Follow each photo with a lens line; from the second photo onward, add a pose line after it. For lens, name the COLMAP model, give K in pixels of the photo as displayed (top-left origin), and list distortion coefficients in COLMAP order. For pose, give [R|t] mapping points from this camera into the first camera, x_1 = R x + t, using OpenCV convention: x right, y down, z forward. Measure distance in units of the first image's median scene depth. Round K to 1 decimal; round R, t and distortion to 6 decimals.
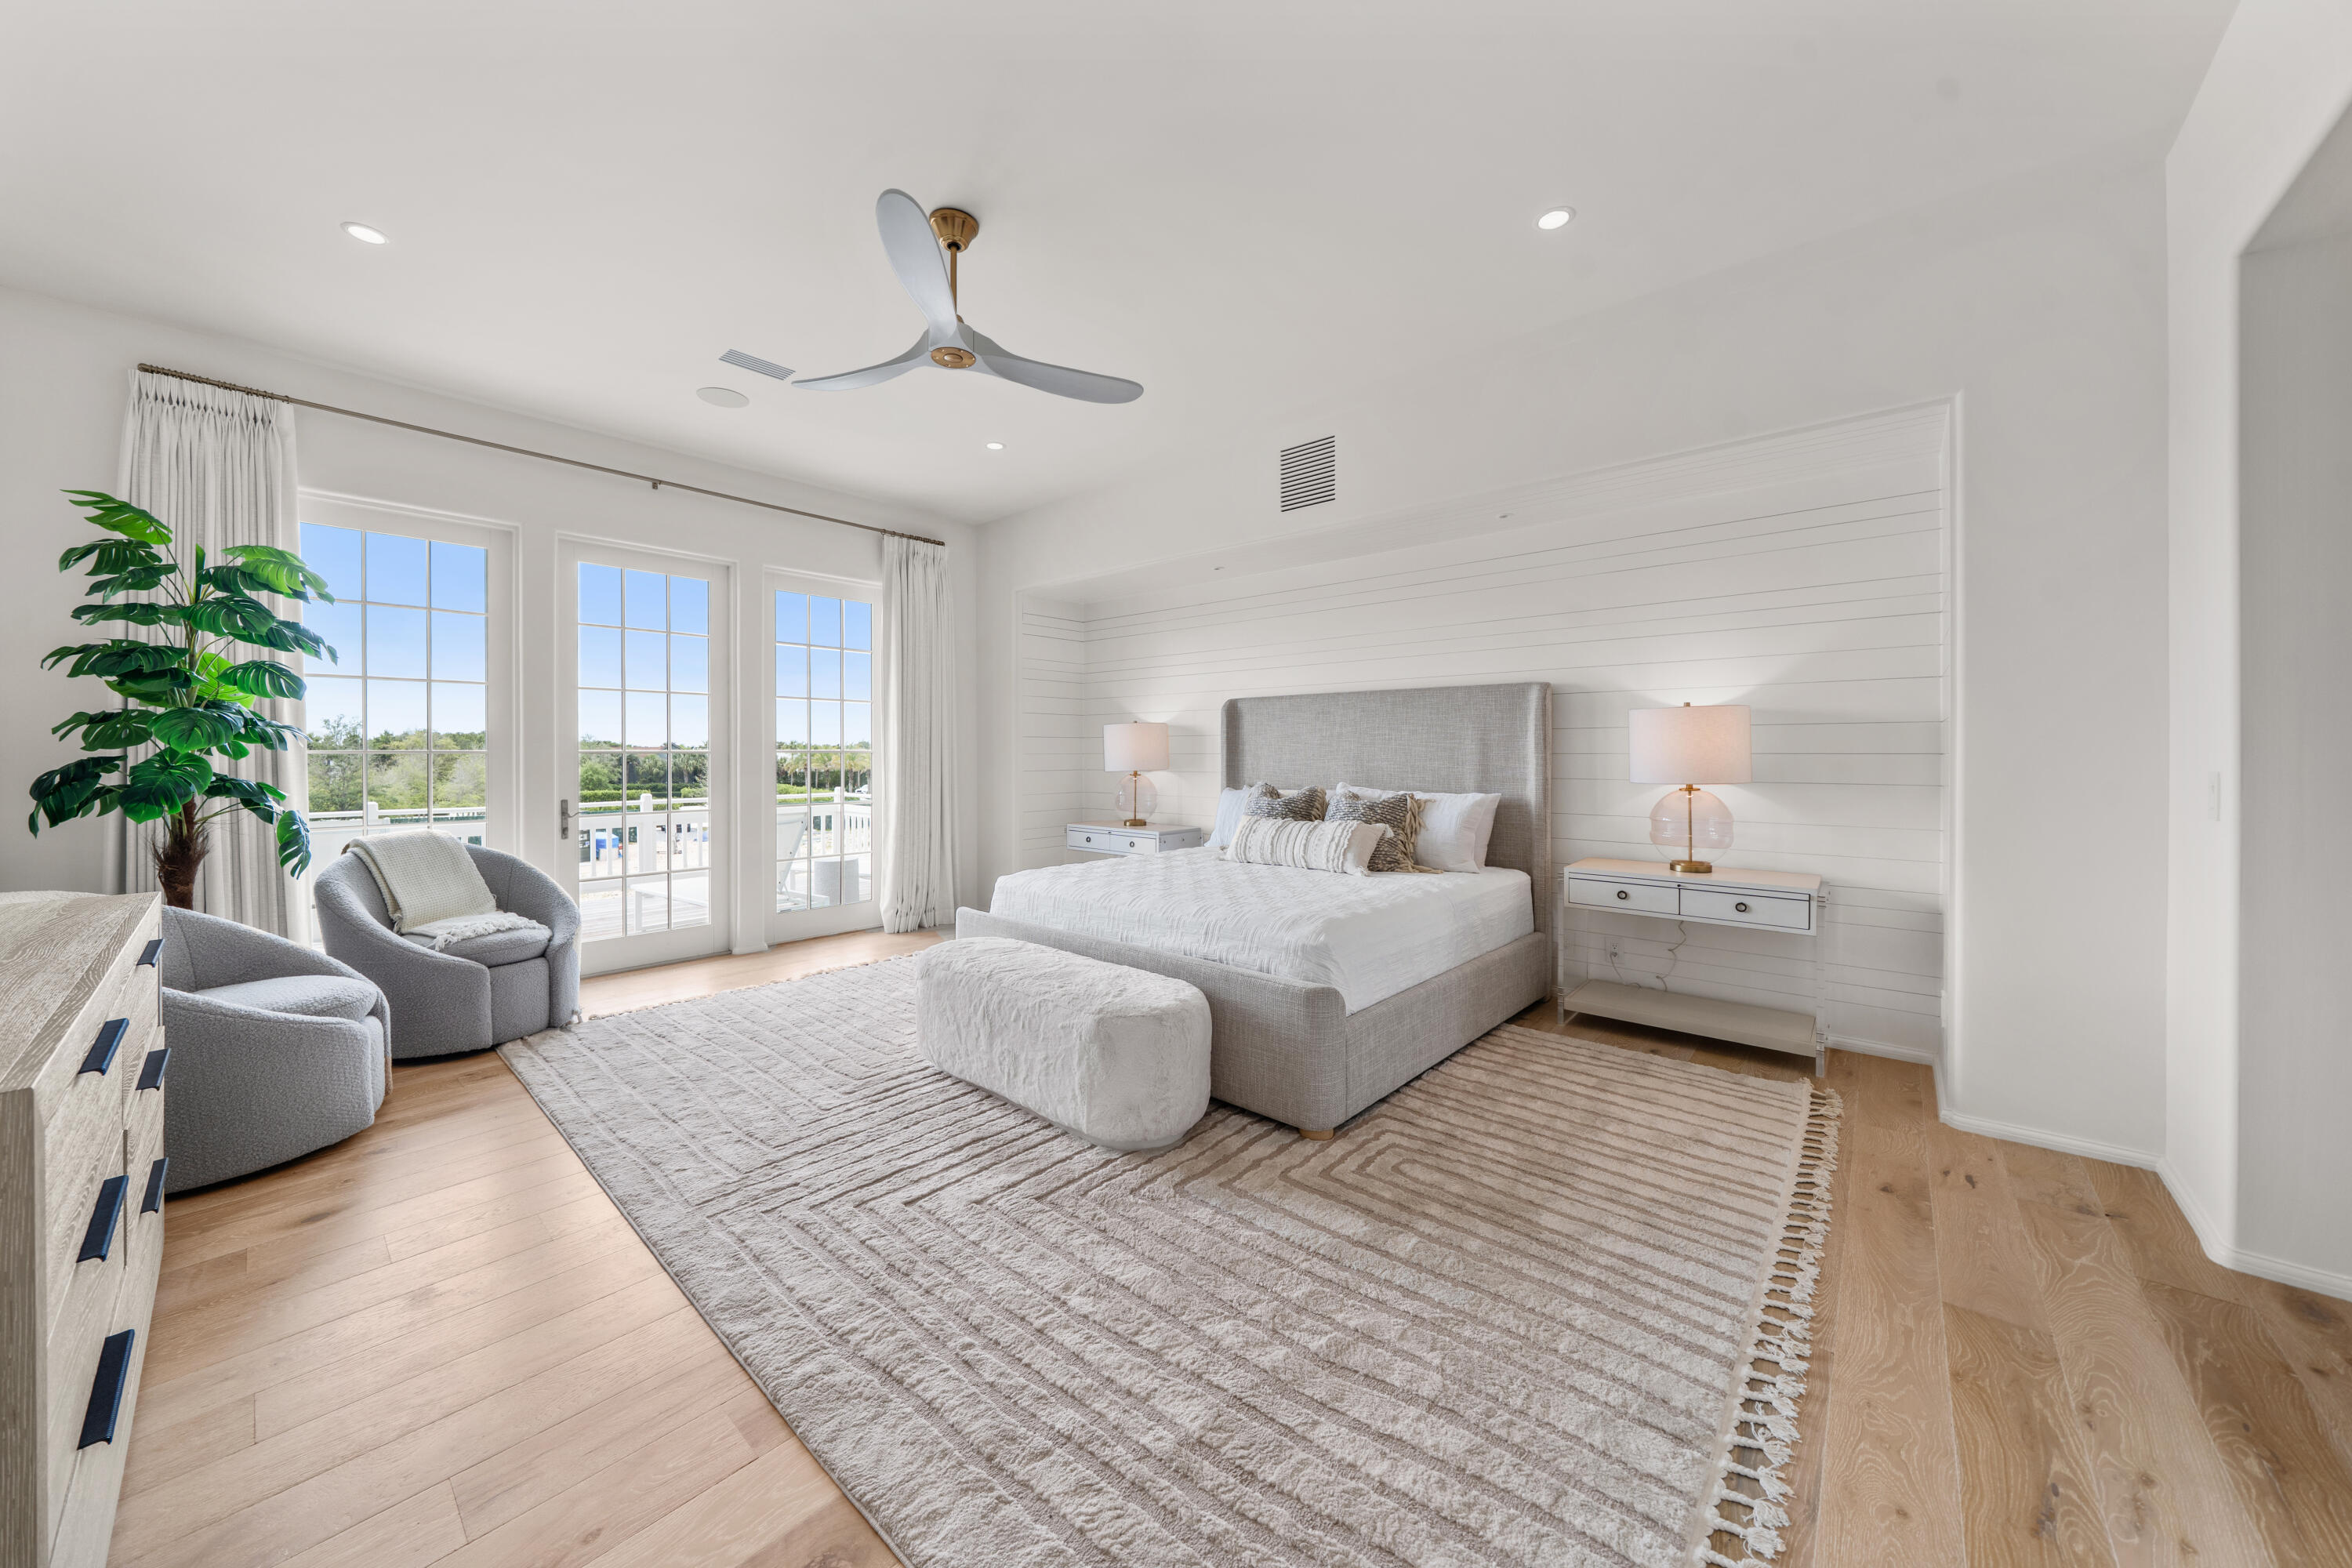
lens RADIAL K [[814.4, 0, 1168.7], [0, 814.4, 762.9], [0, 0, 1]] dist [-0.007499, -0.000088]
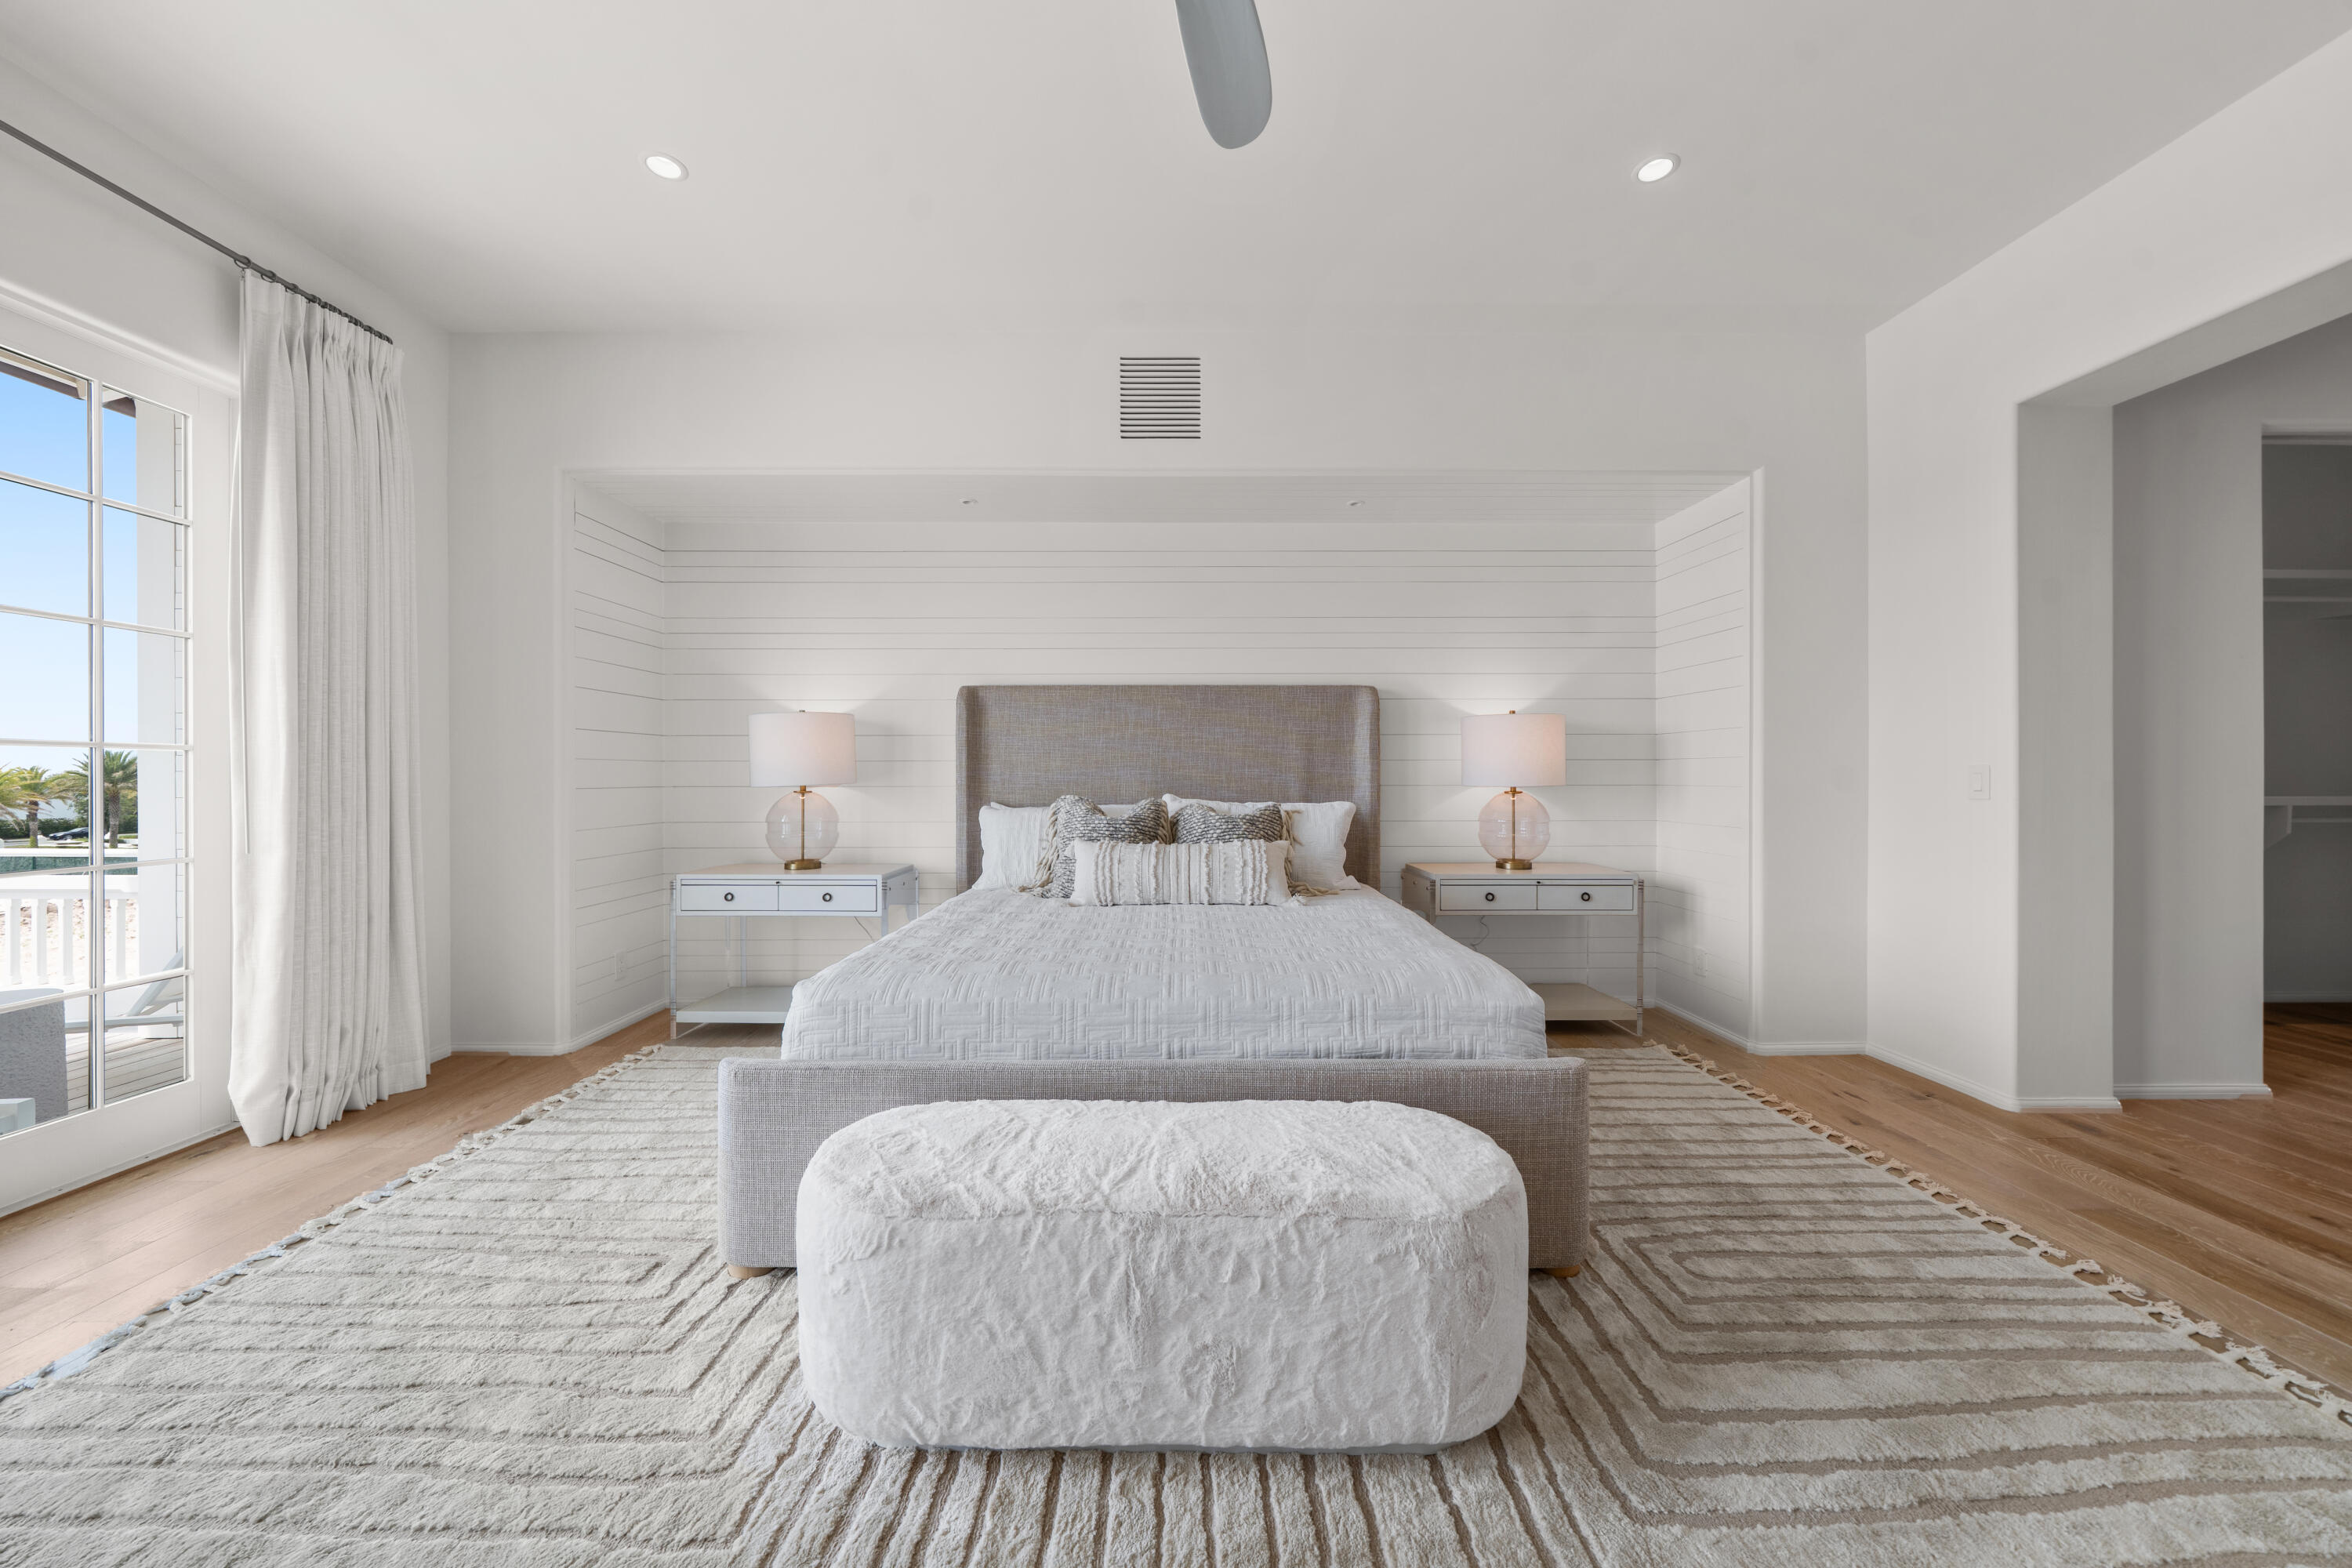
lens RADIAL K [[803.0, 0, 1163.8], [0, 803.0, 783.5], [0, 0, 1]] dist [-0.007110, -0.000124]
pose [[0.749181, -0.005145, 0.662345, -0.504656], [0.008960, 0.999957, -0.002367, 0.024222], [-0.662305, 0.007708, 0.749195, 0.639289]]
